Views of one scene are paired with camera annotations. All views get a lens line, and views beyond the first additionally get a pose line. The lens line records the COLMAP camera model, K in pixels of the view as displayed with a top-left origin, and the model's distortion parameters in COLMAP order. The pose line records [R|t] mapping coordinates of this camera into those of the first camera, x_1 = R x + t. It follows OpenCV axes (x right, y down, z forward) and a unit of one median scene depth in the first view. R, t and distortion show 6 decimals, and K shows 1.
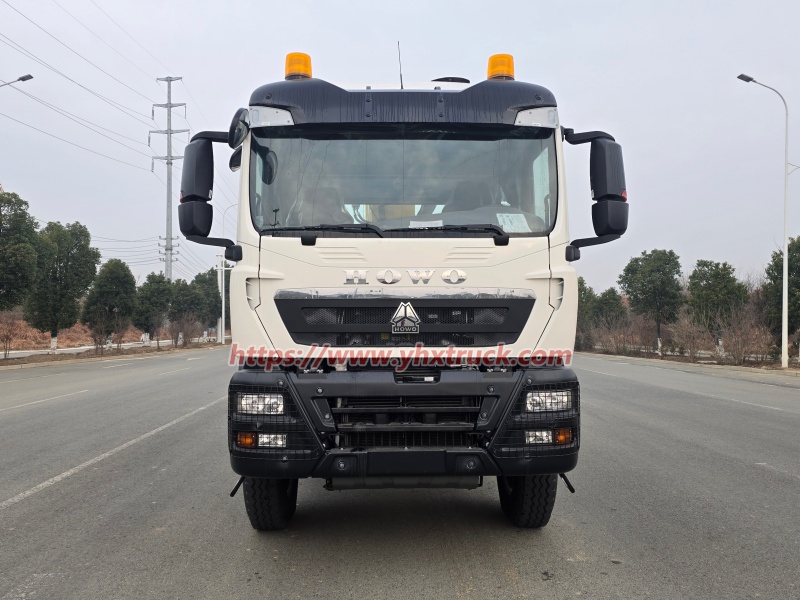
lens RADIAL K [[721.4, 0, 400.0], [0, 721.4, 302.3], [0, 0, 1]] dist [0.072903, 0.008830]
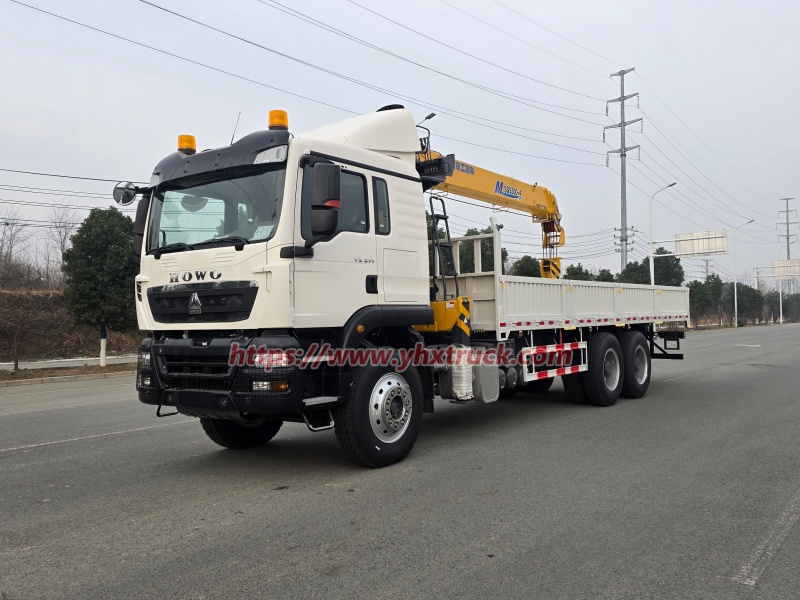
lens RADIAL K [[721.4, 0, 398.1], [0, 721.4, 298.9], [0, 0, 1]] dist [0.072903, 0.008830]
pose [[0.780267, -0.031533, -0.624652, 1.197064], [0.037445, 0.999292, -0.003672, 0.030719], [0.624325, -0.020525, 0.780895, 0.071412]]
